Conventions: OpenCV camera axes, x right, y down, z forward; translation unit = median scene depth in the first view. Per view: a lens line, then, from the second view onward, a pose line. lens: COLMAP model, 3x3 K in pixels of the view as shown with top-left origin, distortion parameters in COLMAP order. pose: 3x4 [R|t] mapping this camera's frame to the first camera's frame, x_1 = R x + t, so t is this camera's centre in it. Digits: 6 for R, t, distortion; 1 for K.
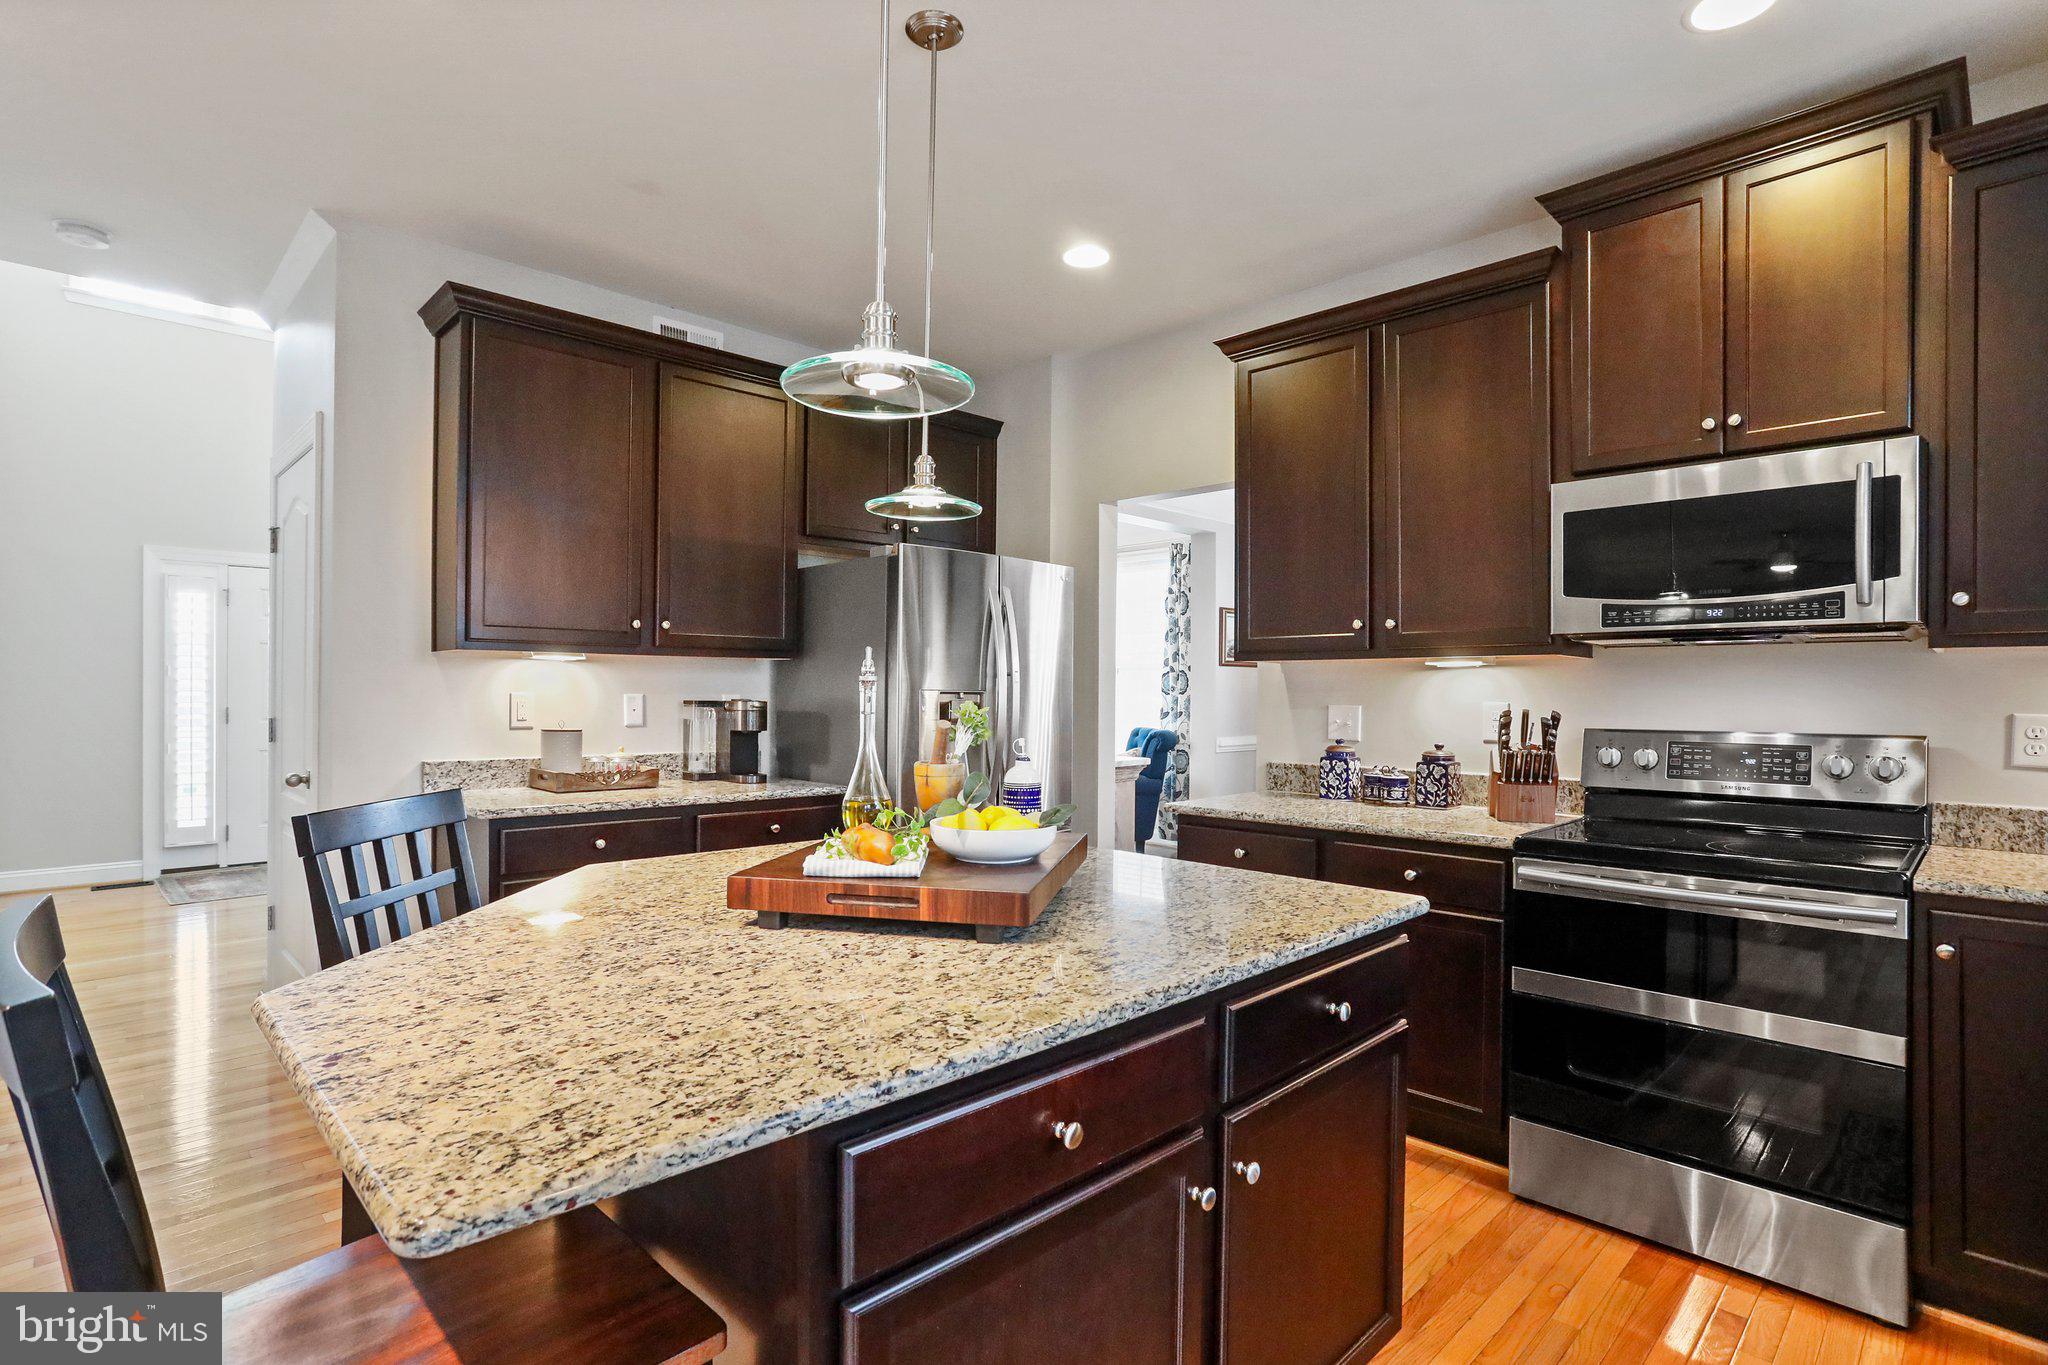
lens RADIAL K [[1011.3, 0, 1028.2], [0, 1011.3, 691.0], [0, 0, 1]] dist [-0.047481, 0.024256]
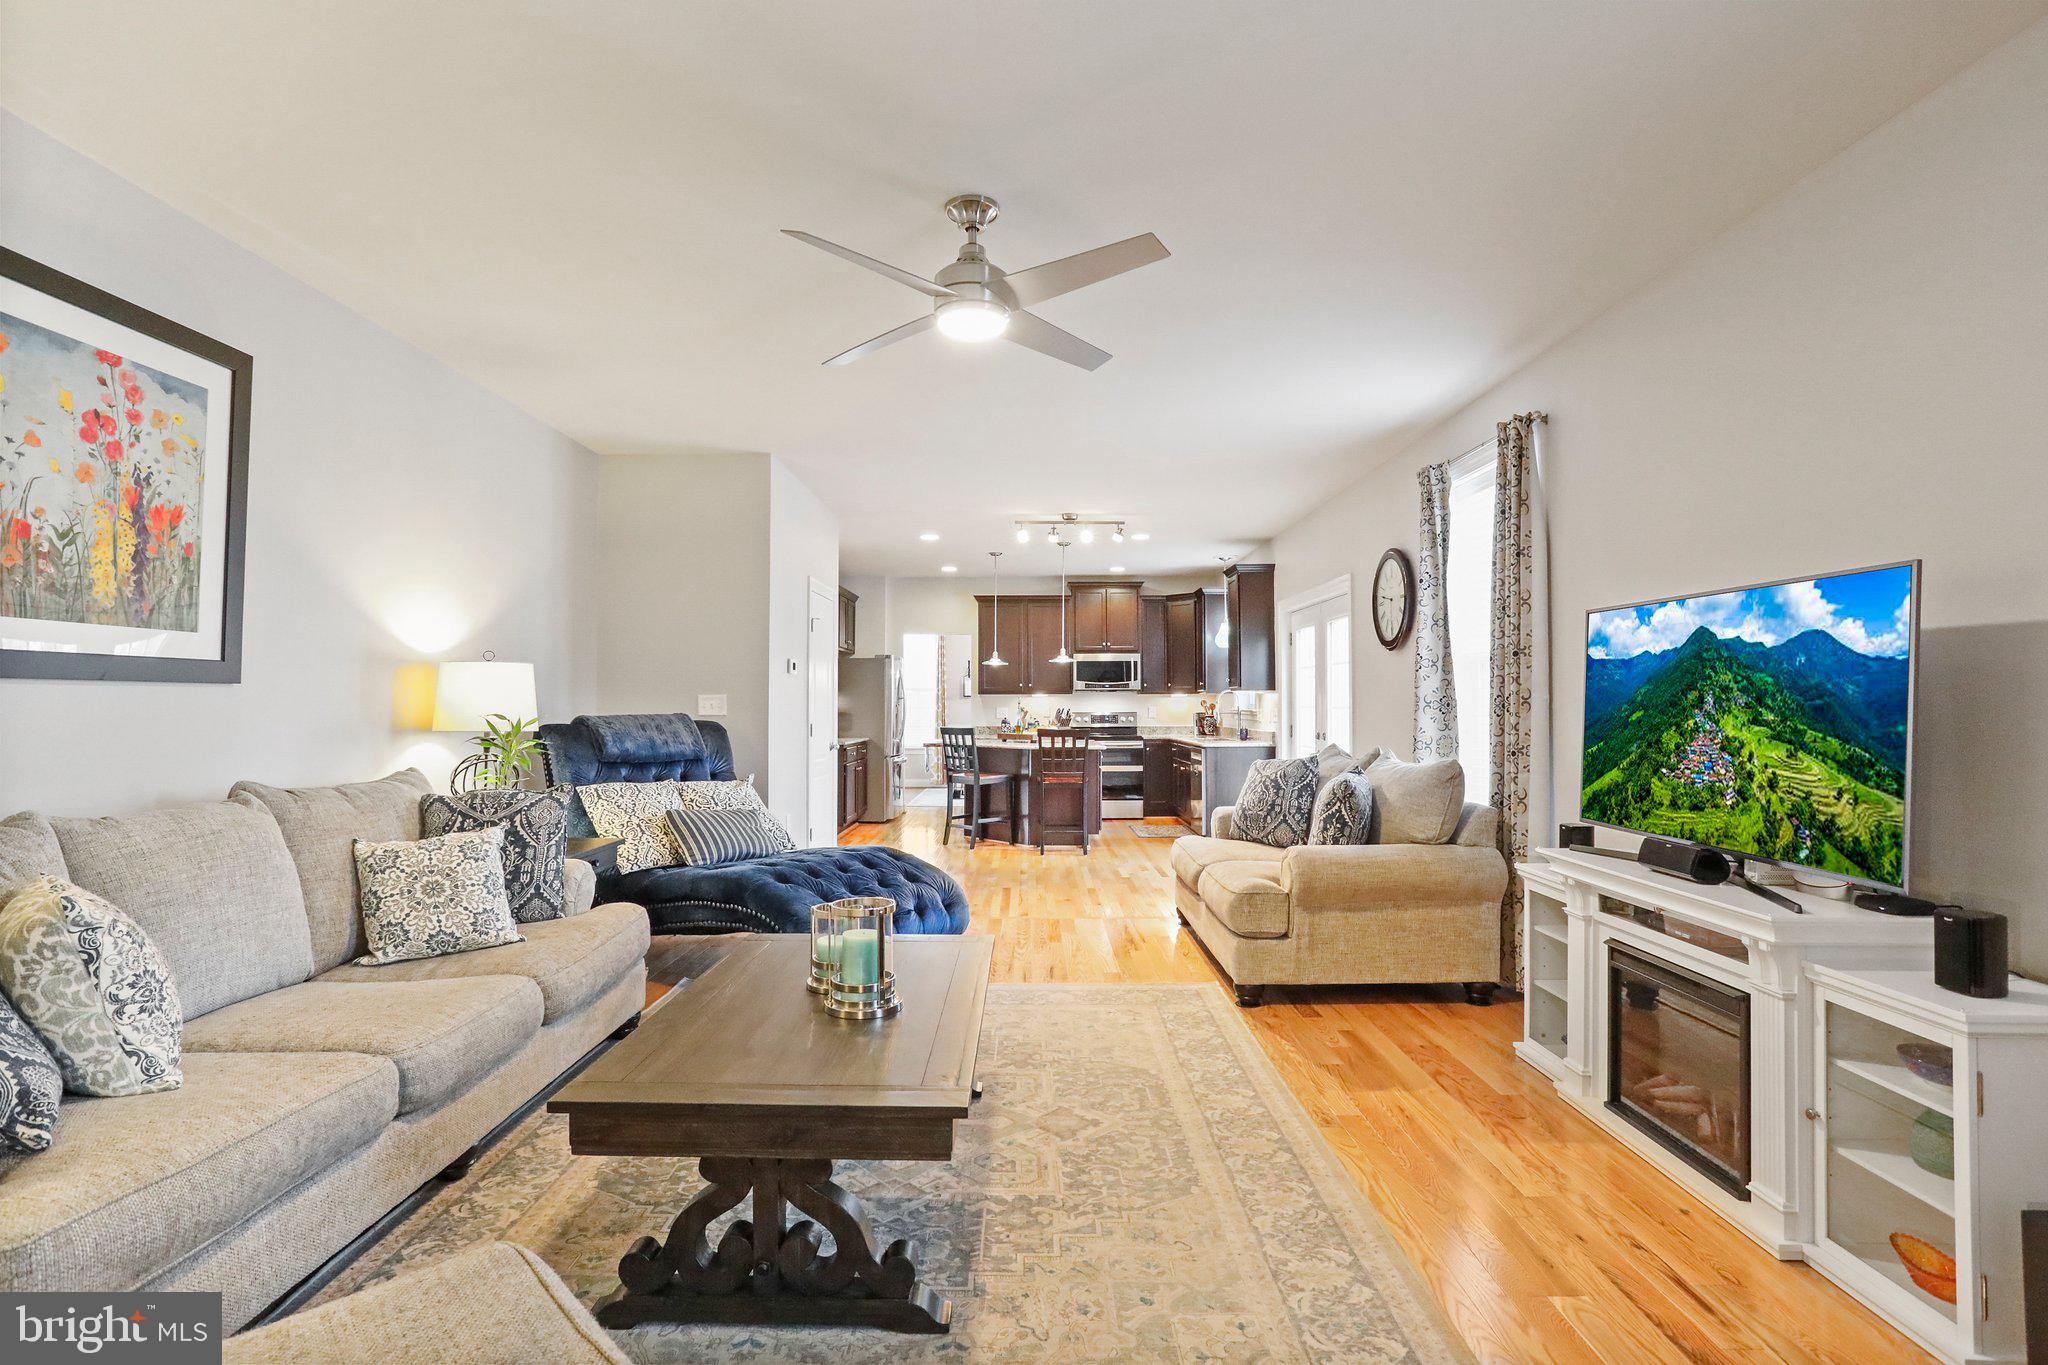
lens RADIAL K [[1011.3, 0, 1028.2], [0, 1011.3, 691.0], [0, 0, 1]] dist [-0.047481, 0.024256]
pose [[0.707982, 0.000699, 0.706230, -2.652320], [0.005183, 0.999967, -0.006185, -0.025349], [-0.706212, 0.008039, 0.707955, -1.903053]]
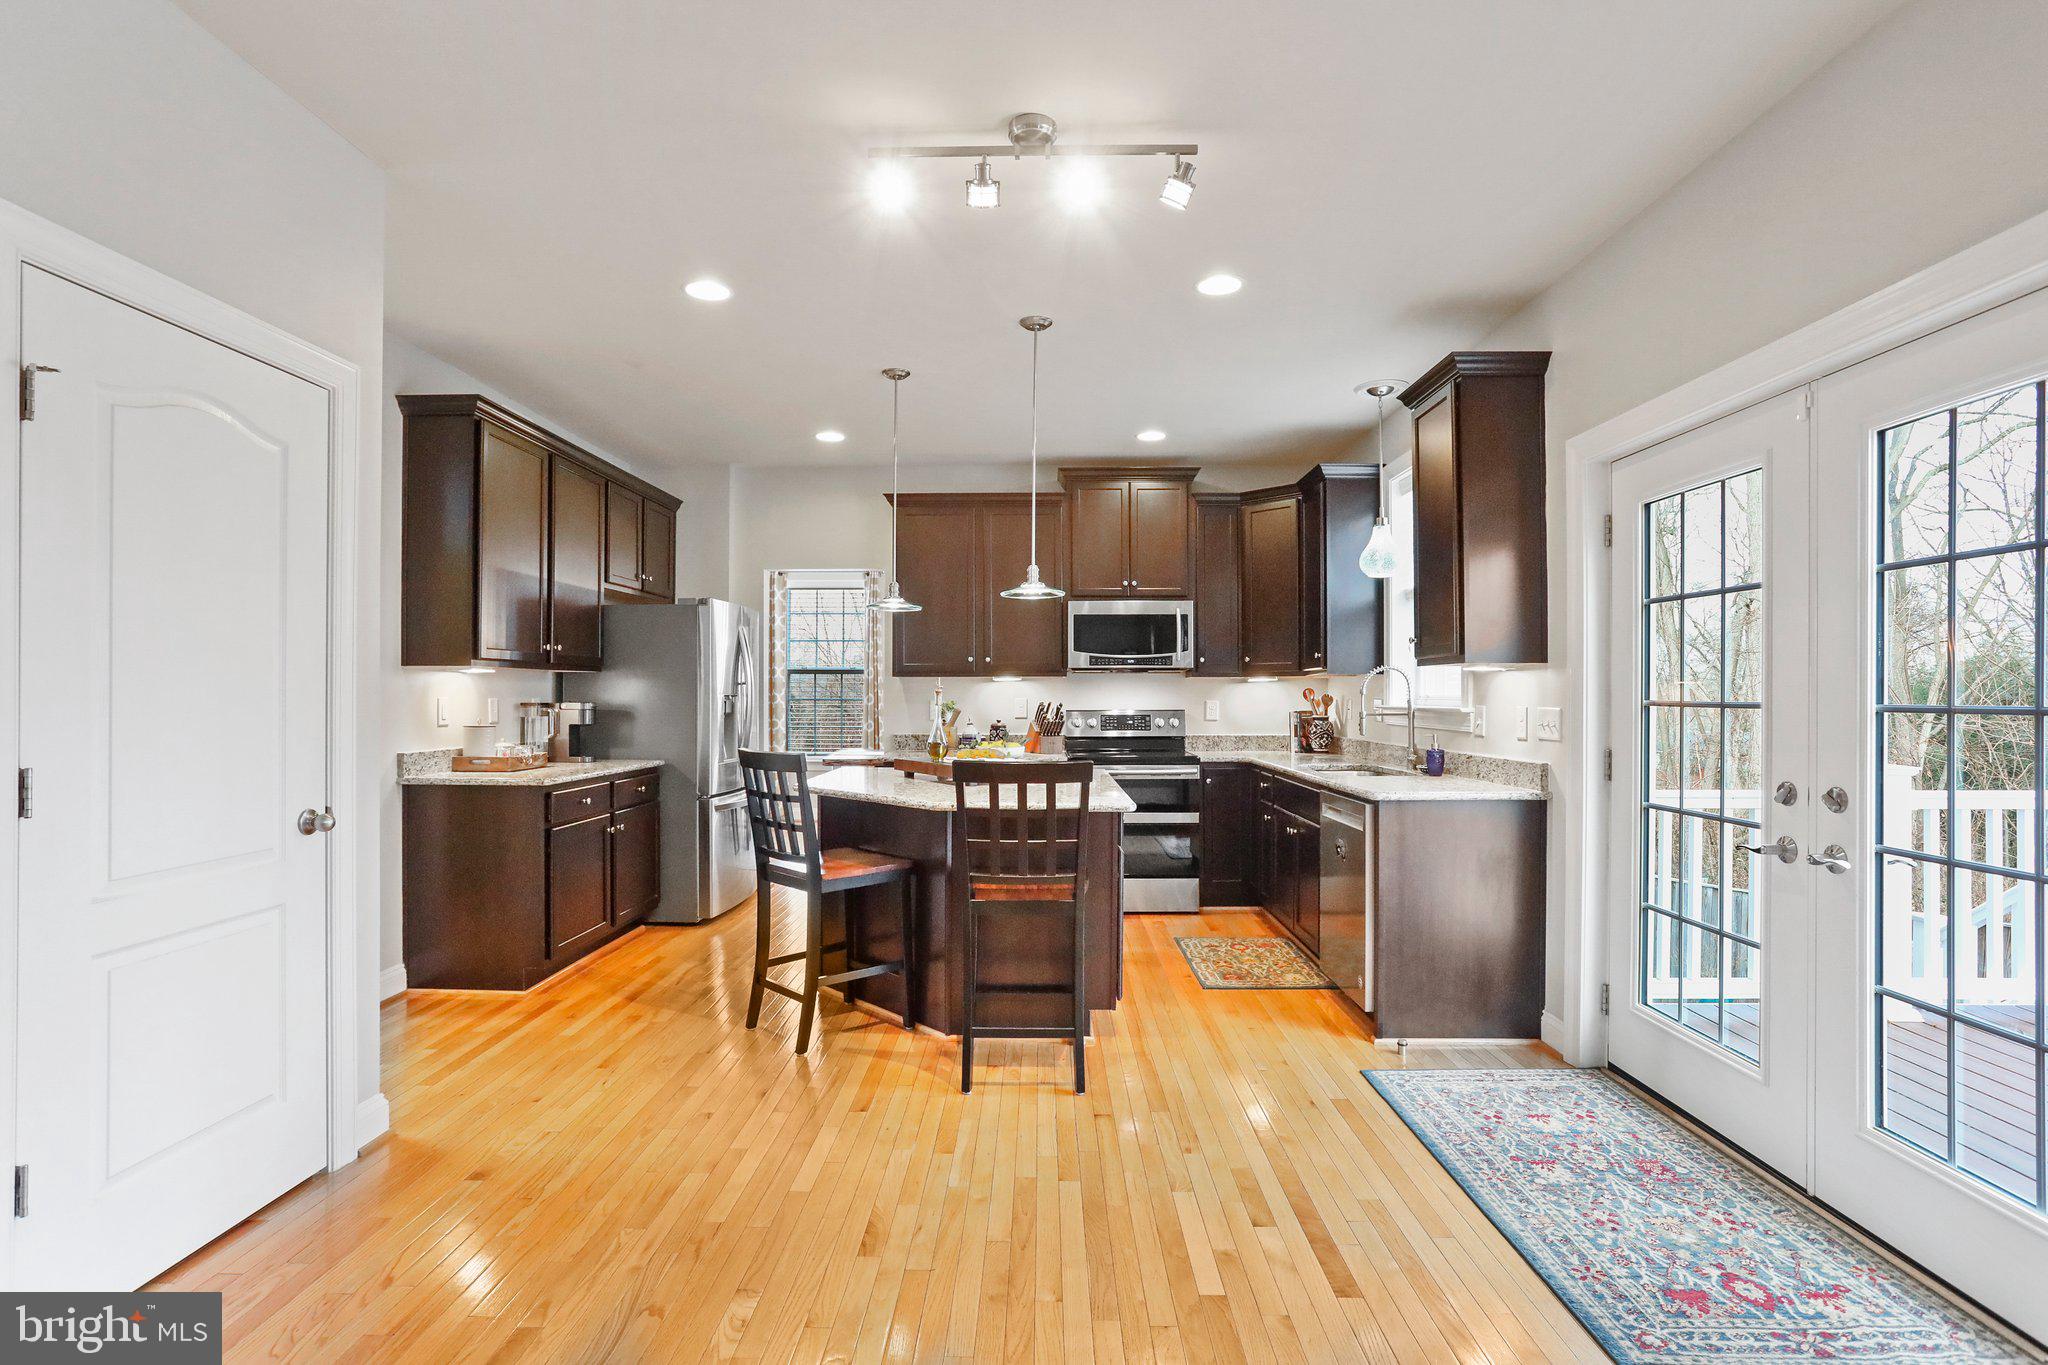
lens RADIAL K [[1011.3, 0, 1028.2], [0, 1011.3, 691.0], [0, 0, 1]] dist [-0.047481, 0.024256]
pose [[0.717219, -0.003570, 0.696838, -1.137646], [0.003591, 0.999993, 0.001428, -0.008097], [-0.696838, 0.001478, 0.717227, -0.573643]]
